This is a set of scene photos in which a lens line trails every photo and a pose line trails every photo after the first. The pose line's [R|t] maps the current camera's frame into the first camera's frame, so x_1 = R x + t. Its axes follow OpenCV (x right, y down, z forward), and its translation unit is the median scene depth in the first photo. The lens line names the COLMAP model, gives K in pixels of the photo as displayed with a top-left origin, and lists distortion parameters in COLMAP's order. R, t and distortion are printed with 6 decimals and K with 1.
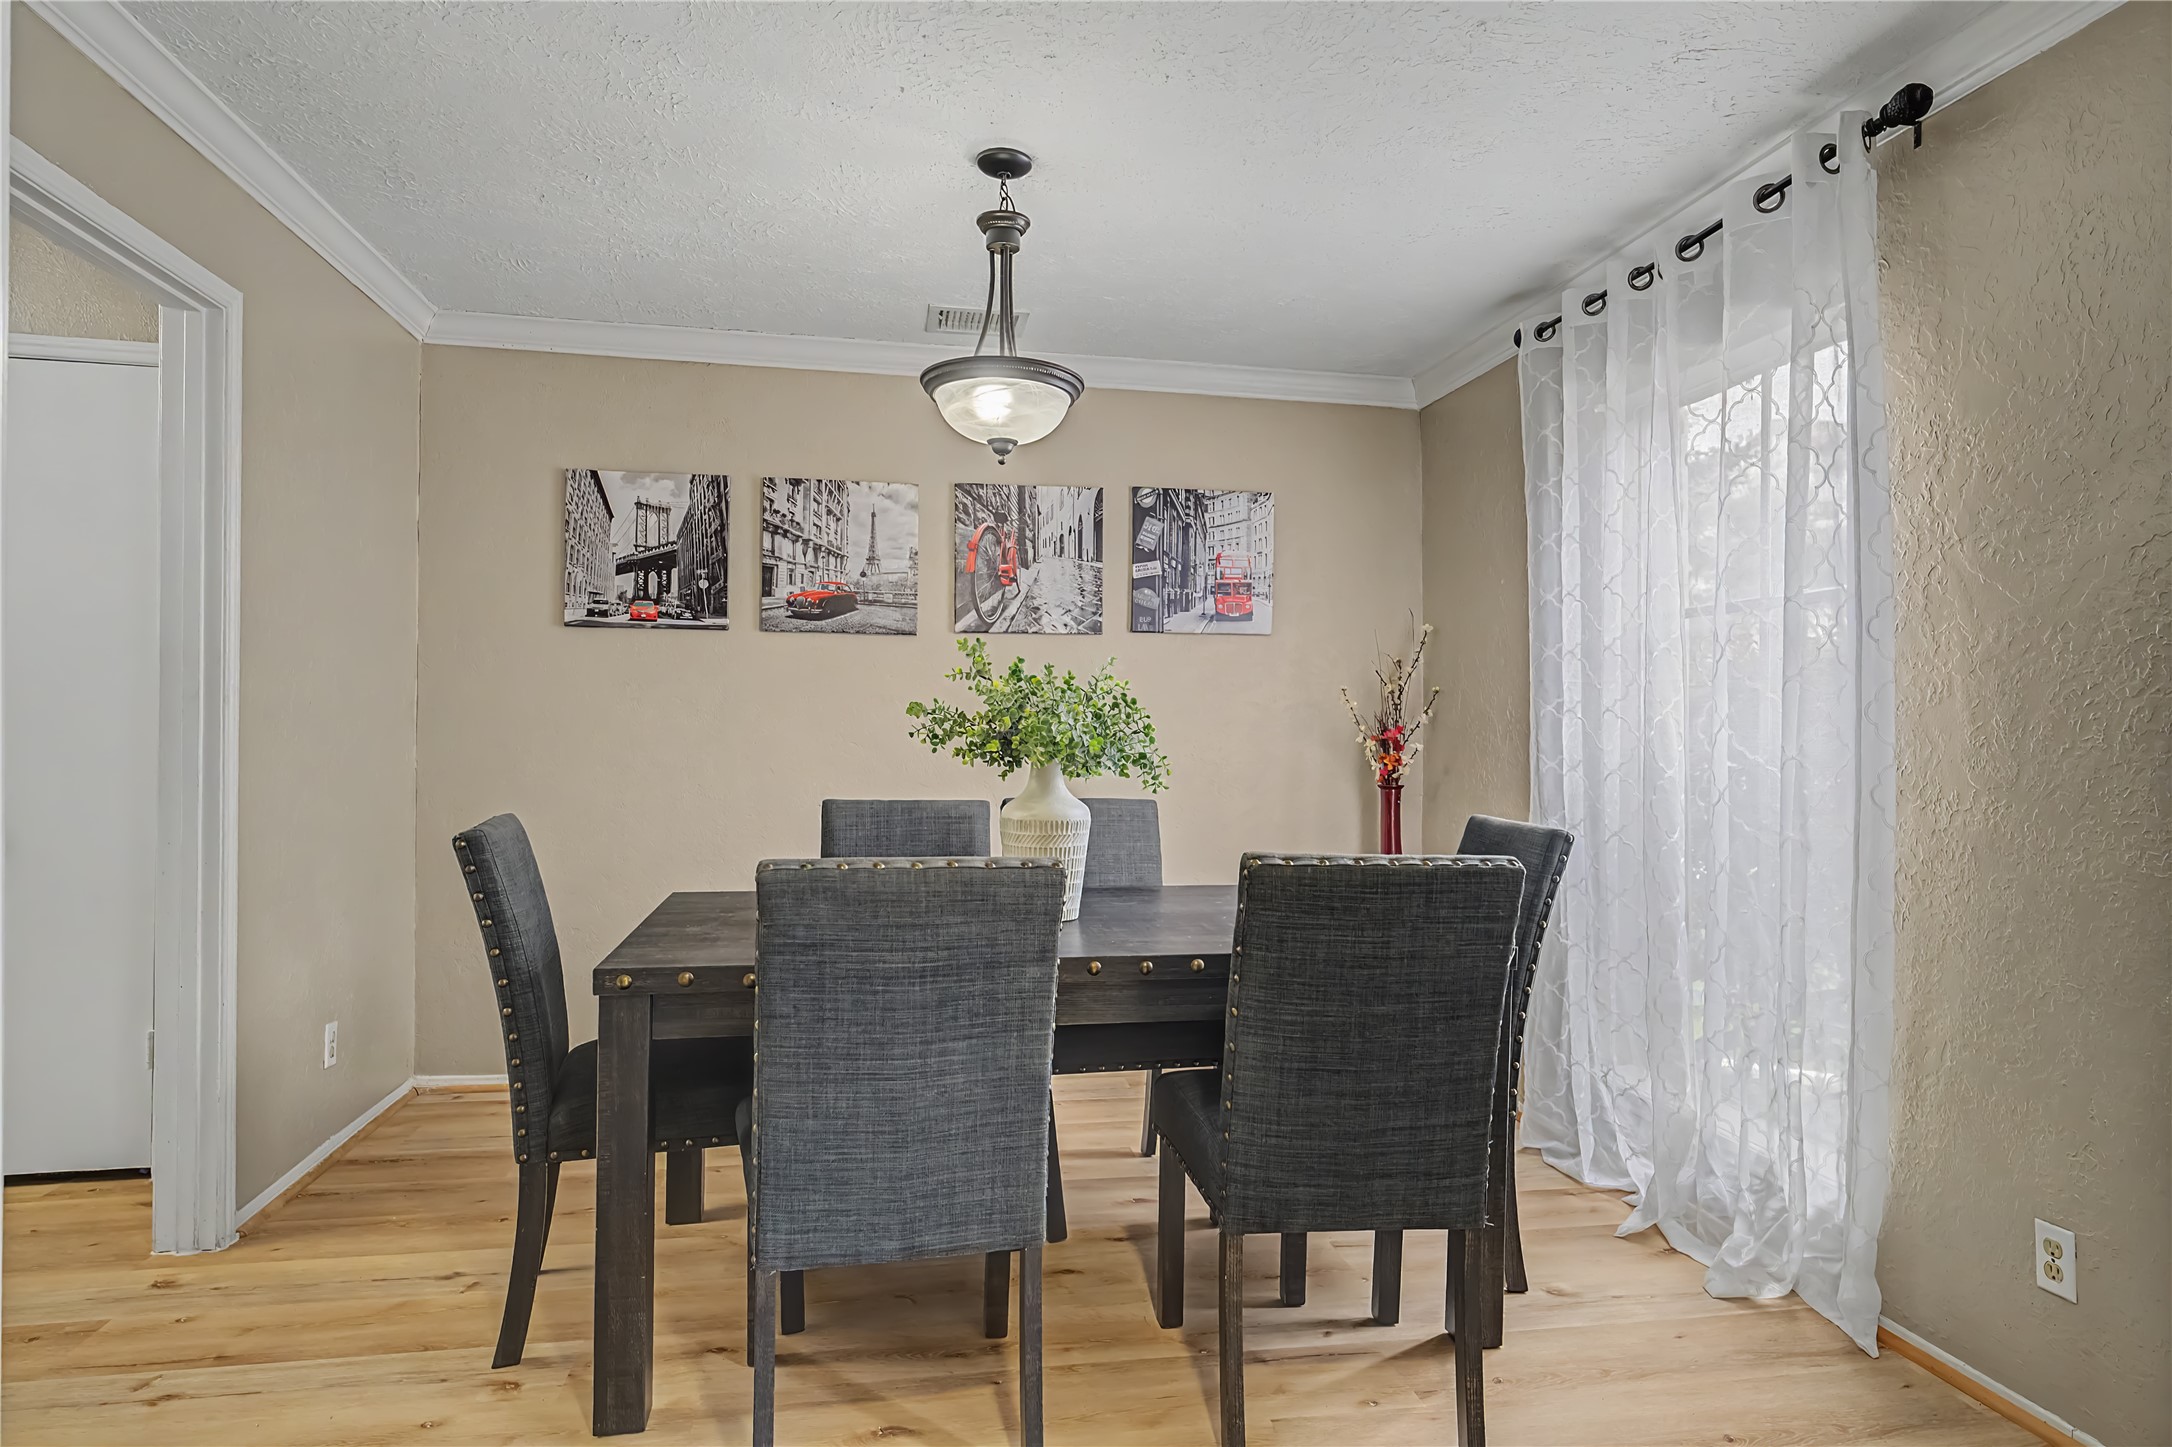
lens RADIAL K [[1253.9, 0, 1110.4], [0, 1253.9, 746.4], [0, 0, 1]] dist [-0.002068, 0.002249]
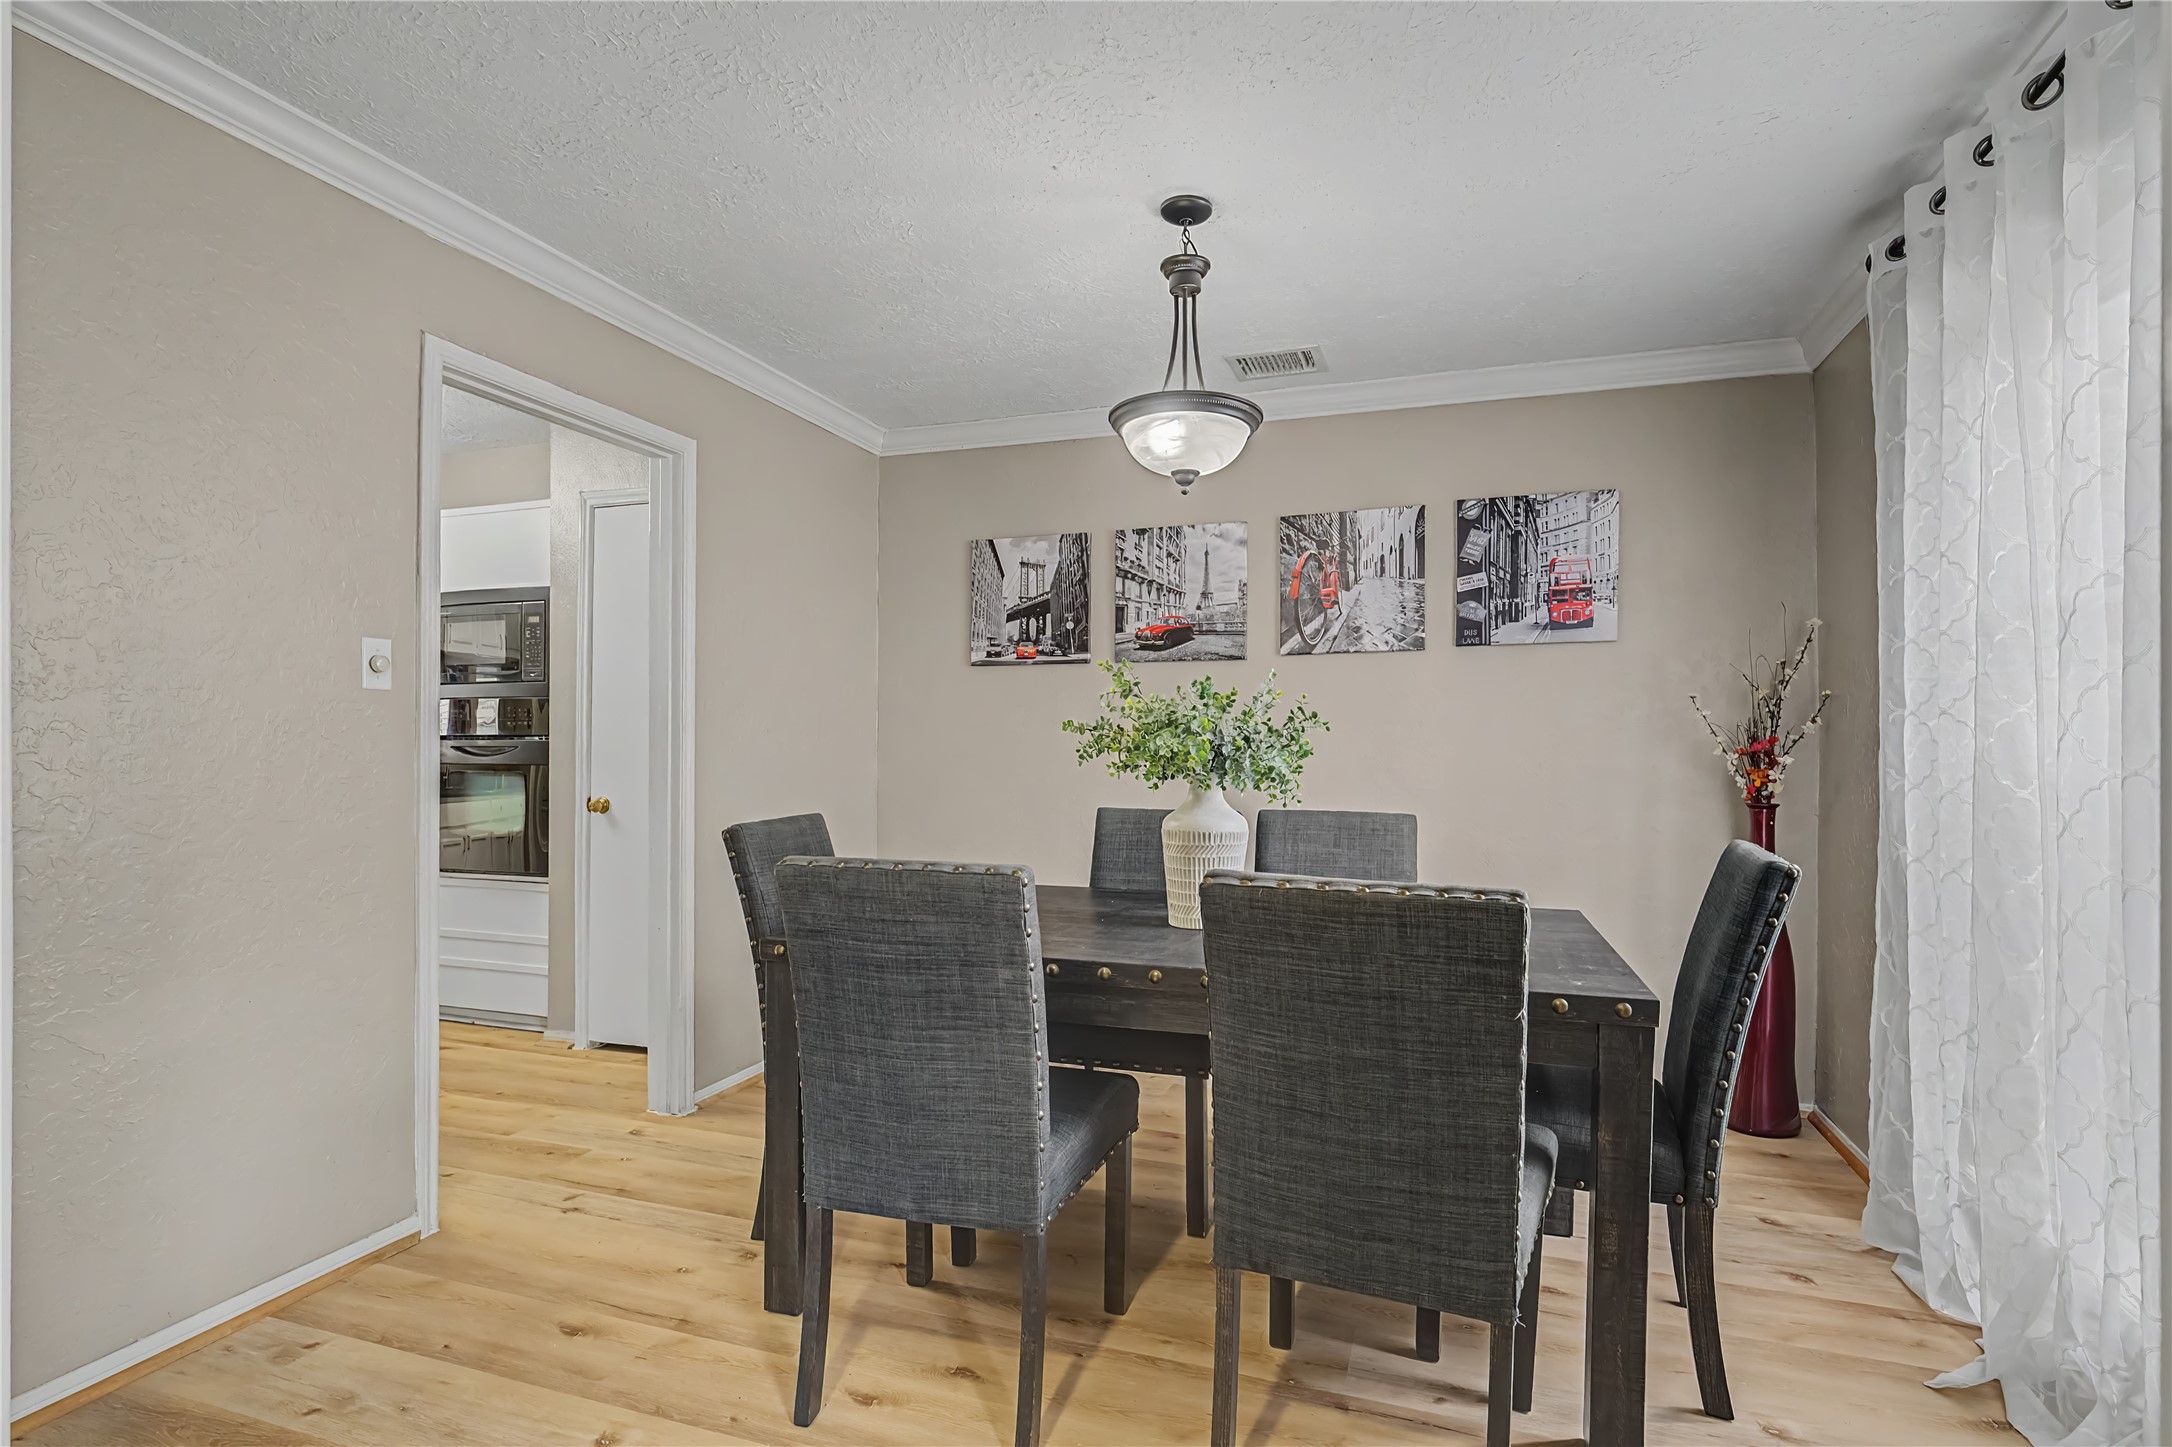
lens RADIAL K [[1089.7, 0, 1072.1], [0, 1089.7, 764.8], [0, 0, 1]] dist [-0.010119, 0.003350]
pose [[0.865773, -0.000337, -0.500437, 0.204807], [0.001315, 0.999998, 0.001600, 0.001454], [0.500435, -0.002043, 0.865772, 0.108684]]
